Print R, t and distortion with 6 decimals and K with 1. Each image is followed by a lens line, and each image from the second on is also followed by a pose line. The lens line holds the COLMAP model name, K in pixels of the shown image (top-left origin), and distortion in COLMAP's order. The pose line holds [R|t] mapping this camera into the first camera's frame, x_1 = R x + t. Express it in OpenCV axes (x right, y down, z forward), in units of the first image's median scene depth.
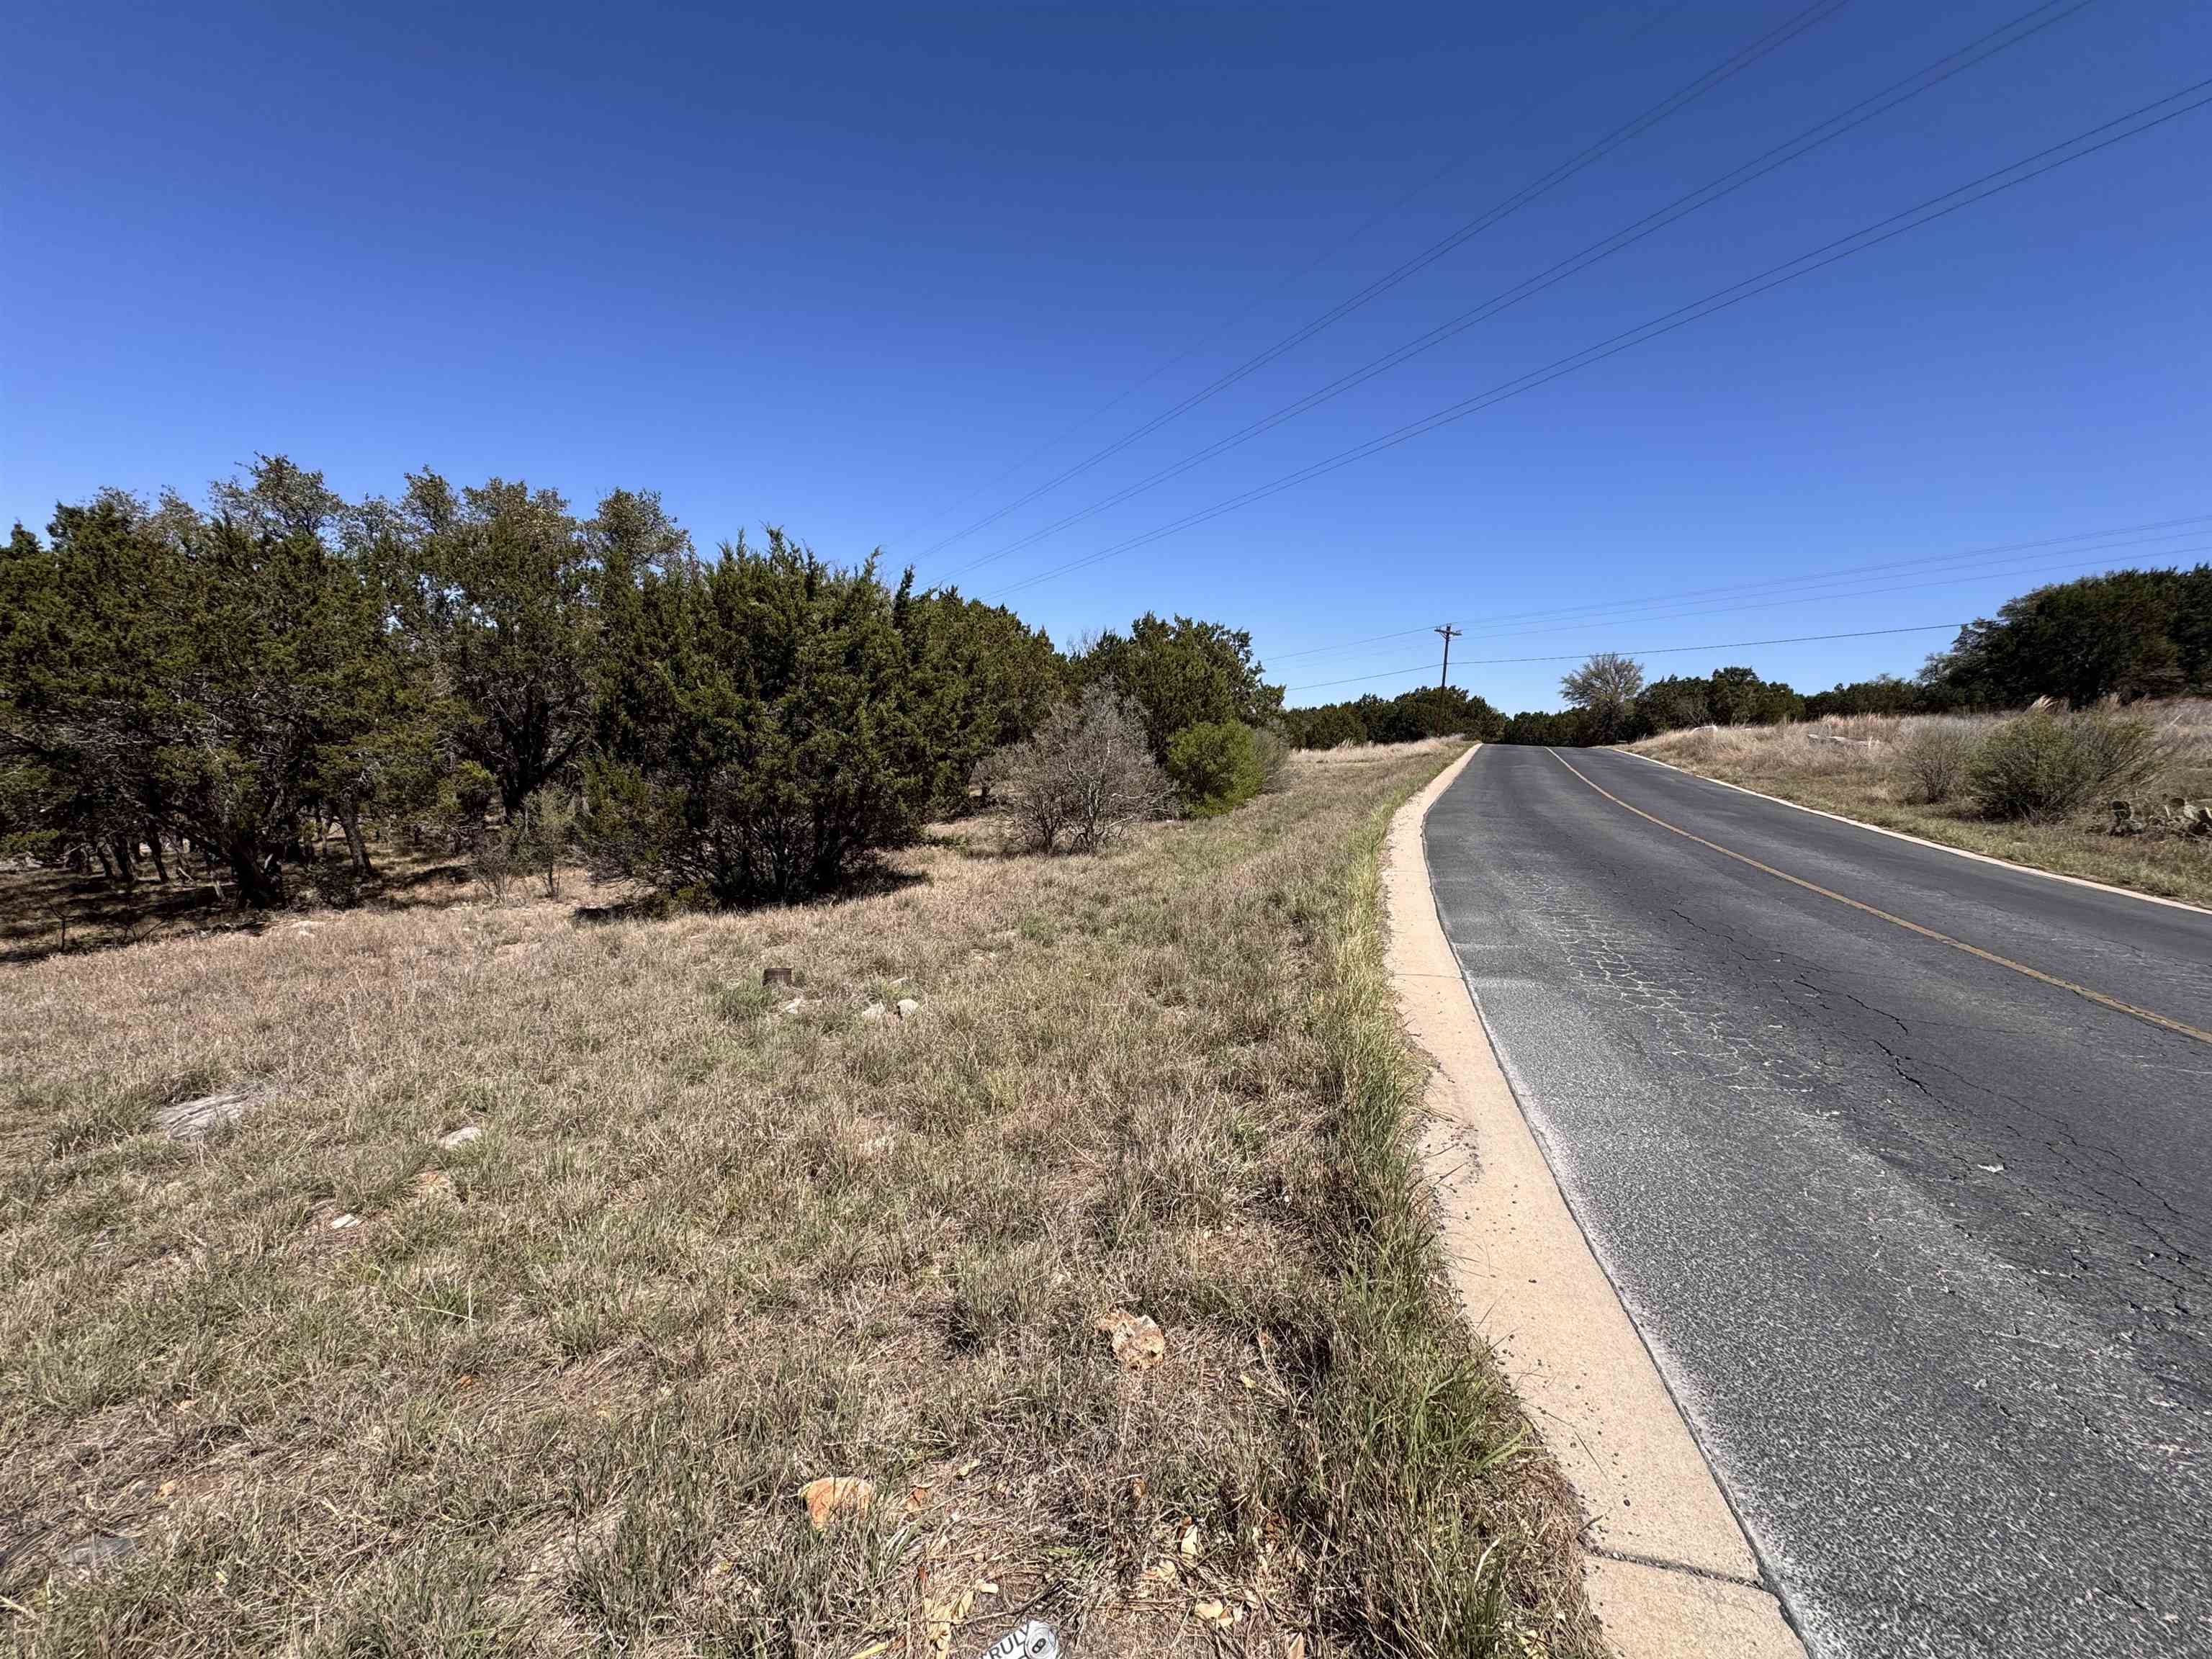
lens RADIAL K [[879.5, 0, 1102.6], [0, 879.5, 830.5], [0, 0, 1]] dist [-0.000783, 0.000523]
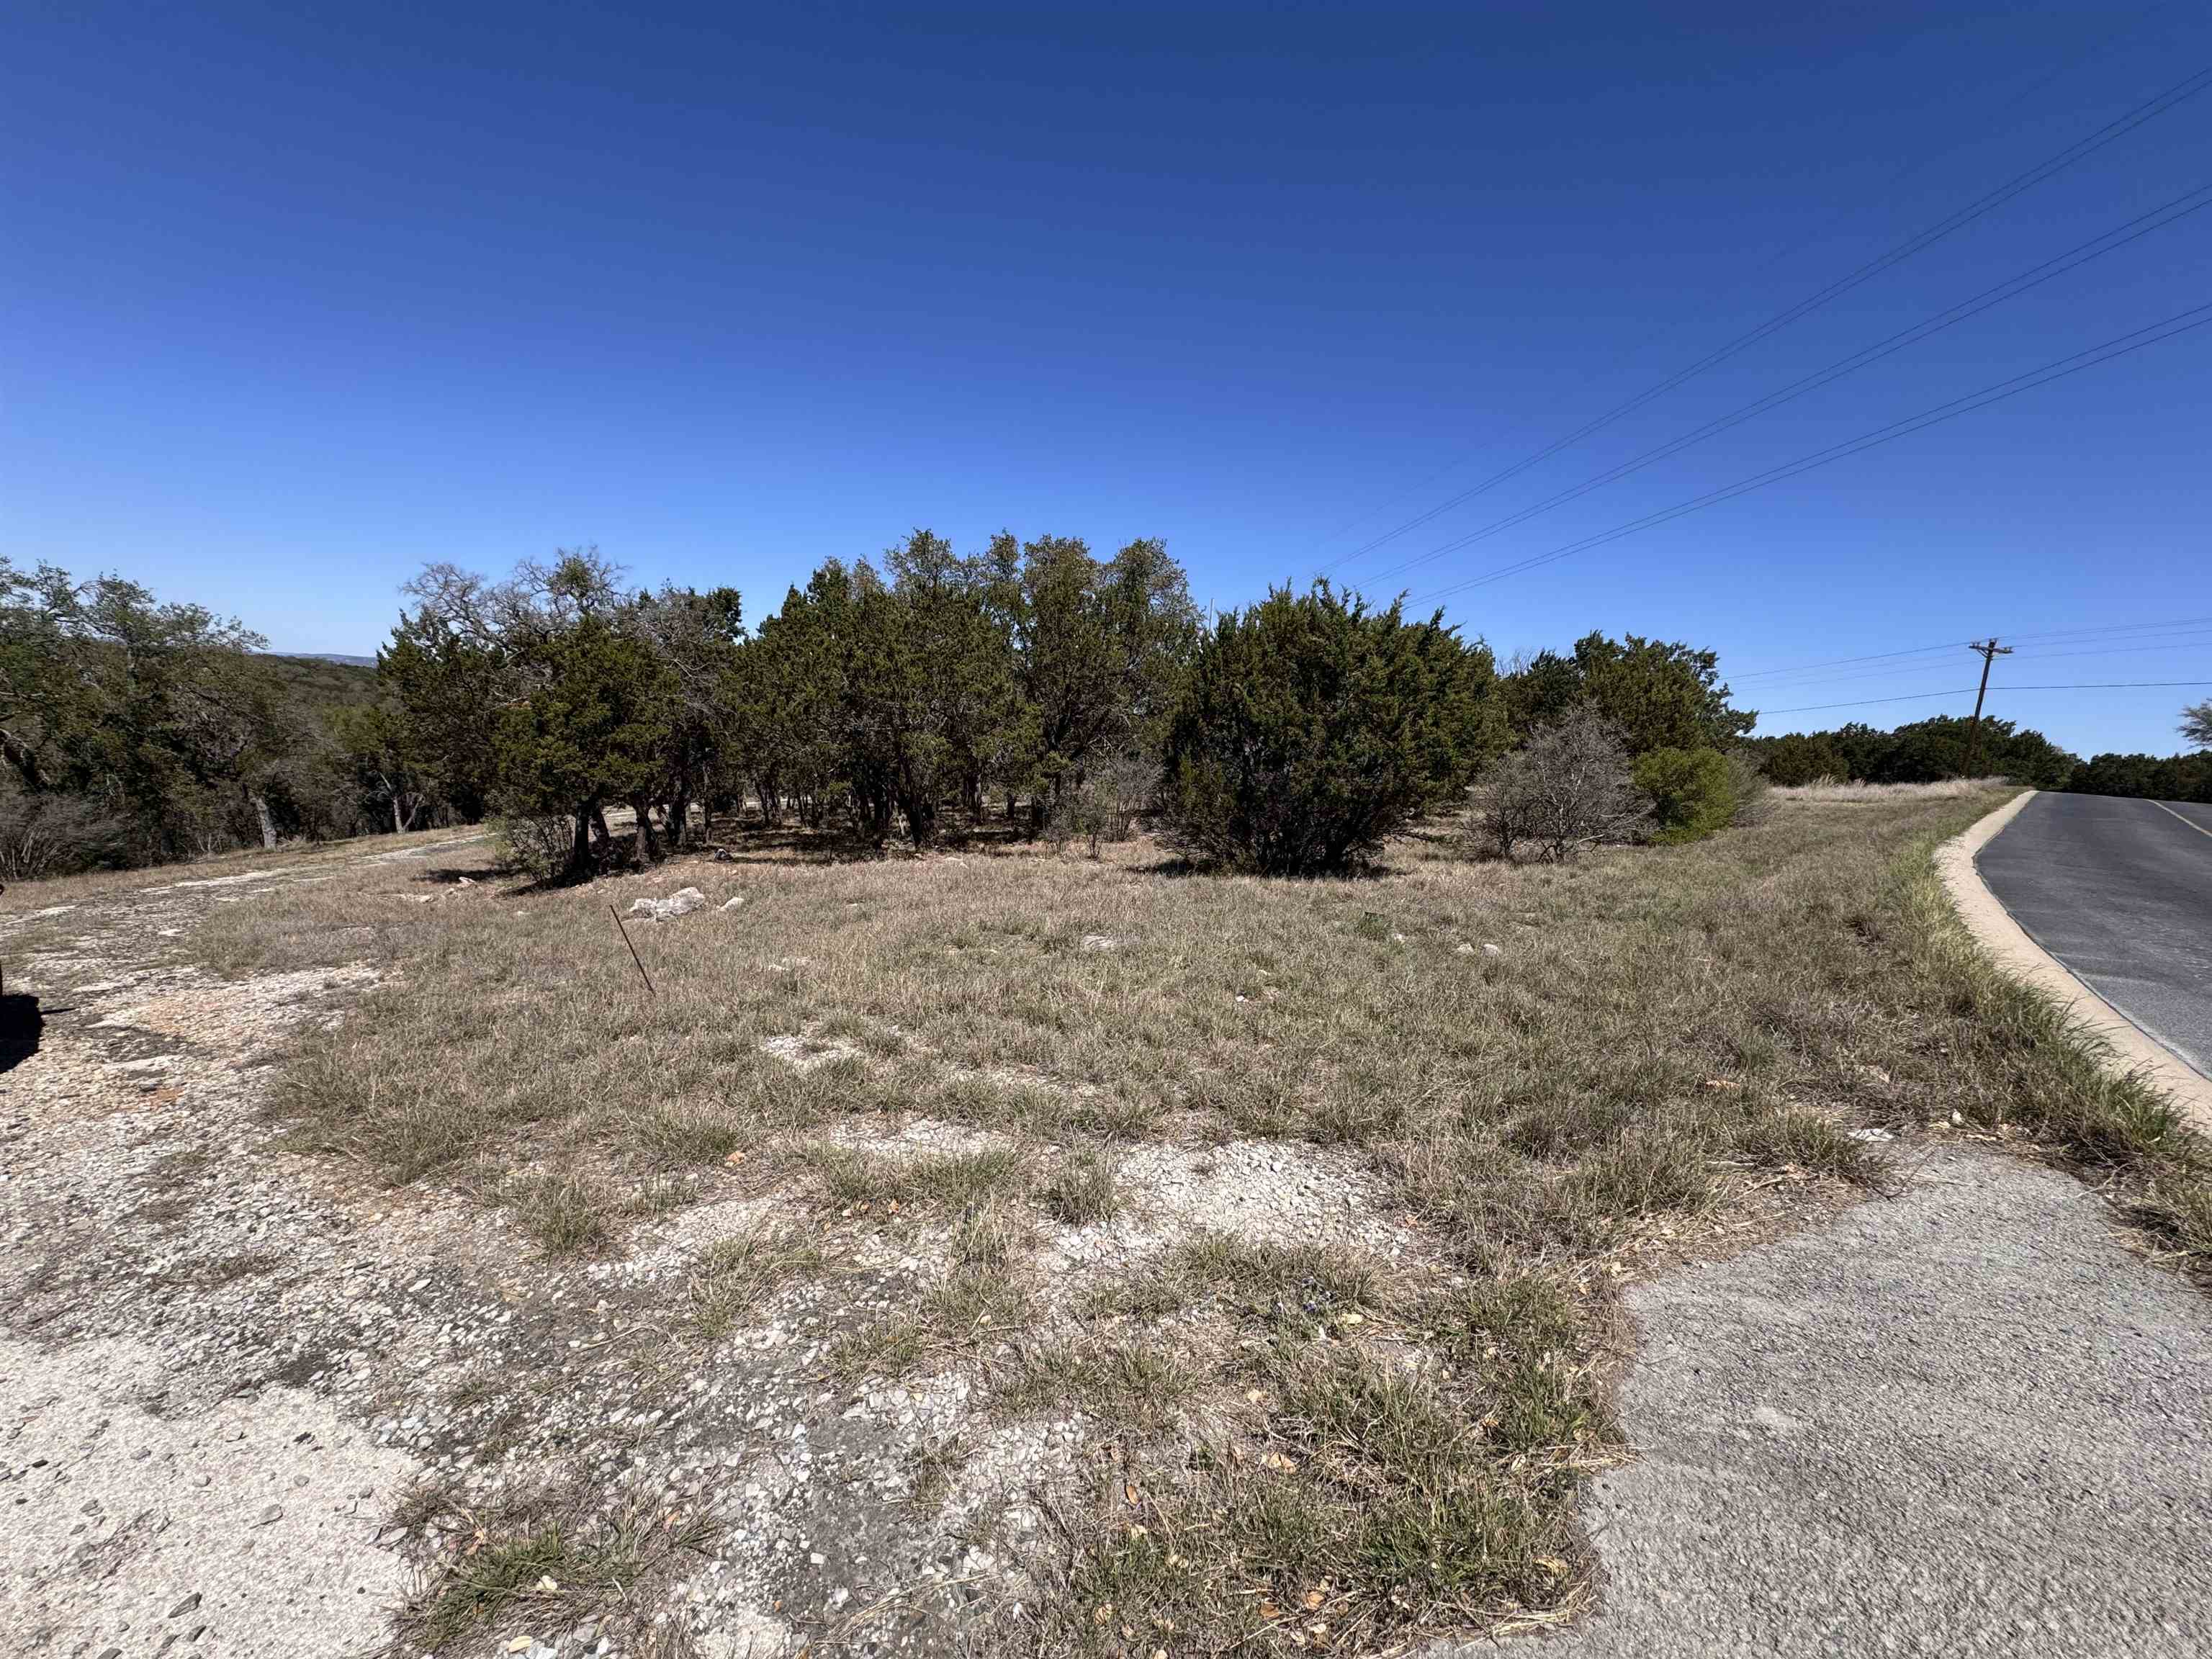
lens RADIAL K [[879.5, 0, 1104.5], [0, 879.5, 824.0], [0, 0, 1]] dist [-0.000783, 0.000523]
pose [[0.918234, 0.078374, -0.388206, -0.170675], [-0.086964, 0.996201, -0.004579, 0.045416], [0.386372, 0.037964, 0.921561, -0.301030]]
